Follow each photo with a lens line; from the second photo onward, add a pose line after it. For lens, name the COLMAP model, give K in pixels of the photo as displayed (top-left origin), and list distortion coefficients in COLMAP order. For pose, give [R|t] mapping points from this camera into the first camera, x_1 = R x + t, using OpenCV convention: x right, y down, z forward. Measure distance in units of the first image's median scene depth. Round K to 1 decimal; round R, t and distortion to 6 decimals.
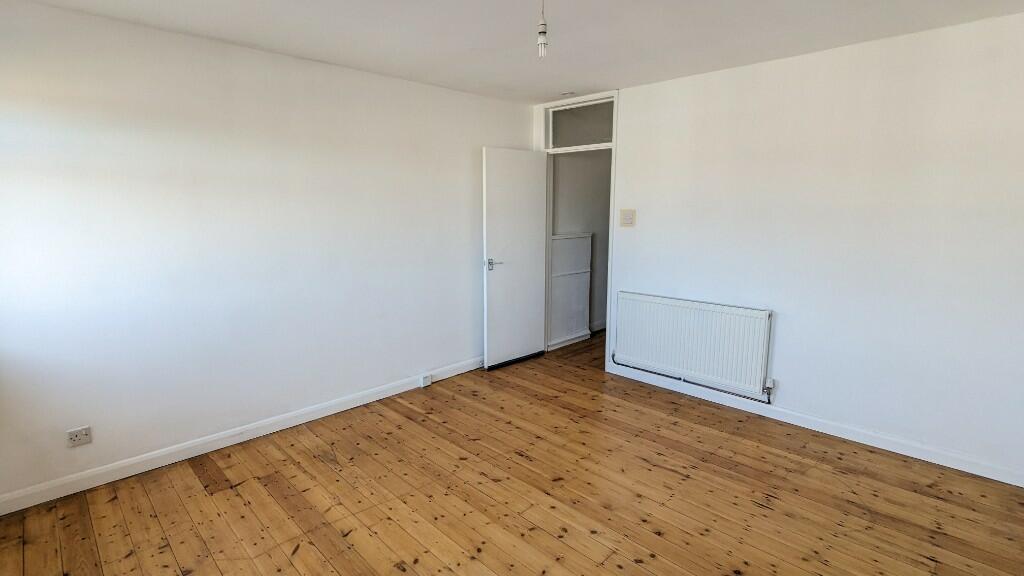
lens RADIAL K [[485.9, 0, 507.2], [0, 485.9, 287.8], [0, 0, 1]] dist [0.013962, -0.001201]
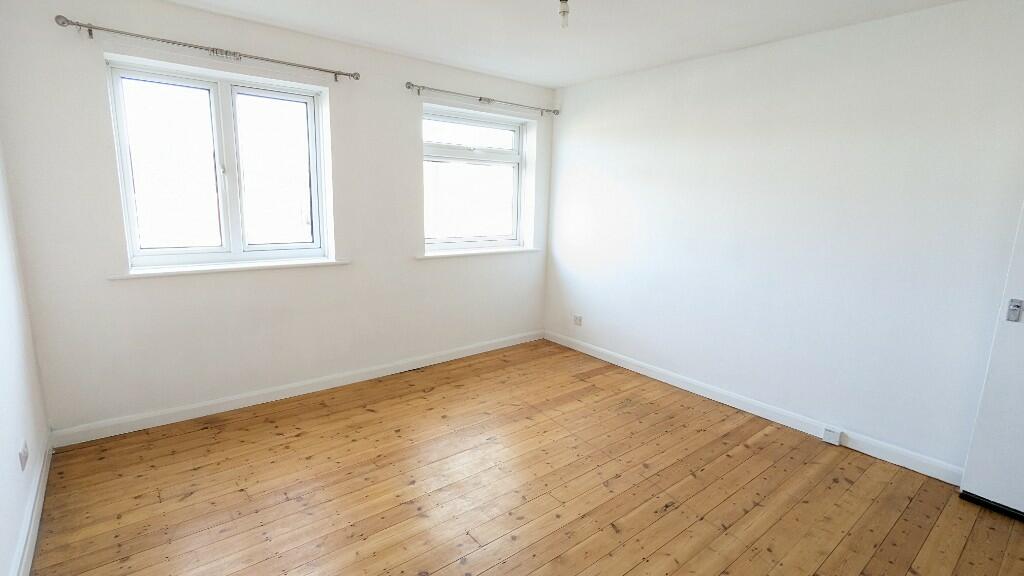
lens RADIAL K [[485.9, 0, 509.8], [0, 485.9, 287.0], [0, 0, 1]] dist [0.013962, -0.001201]
pose [[-0.092693, 0.187959, -0.977793, 0.762592], [-0.191357, 0.960352, 0.202747, -0.110265], [0.977134, 0.205900, -0.053050, 0.719973]]
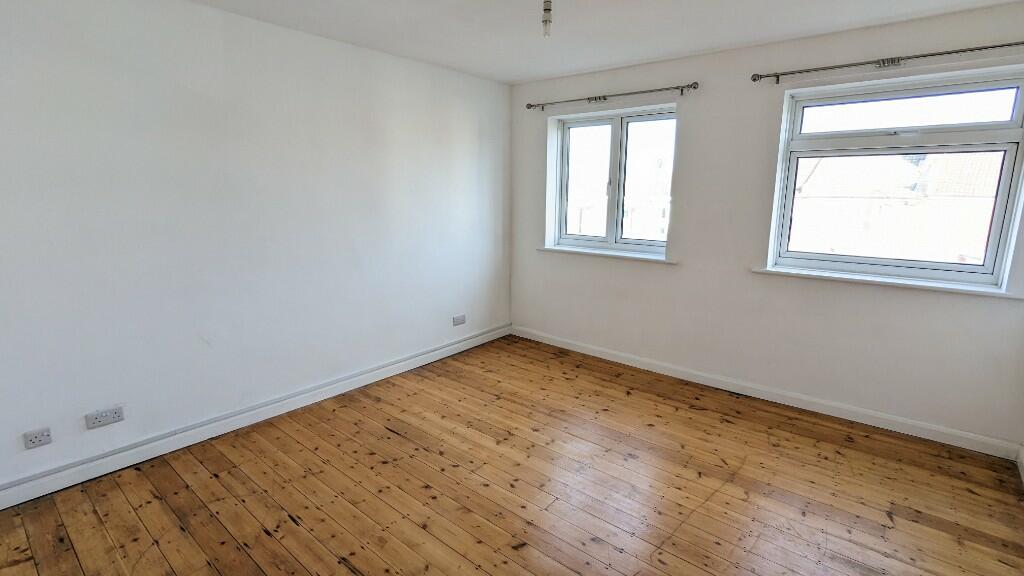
lens RADIAL K [[485.9, 0, 518.1], [0, 485.9, 288.2], [0, 0, 1]] dist [0.013962, -0.001201]
pose [[-0.994143, 0.017101, -0.106710, 0.164697], [-0.022523, 0.932934, 0.359342, -0.237855], [0.105698, 0.359641, -0.927085, 1.426321]]
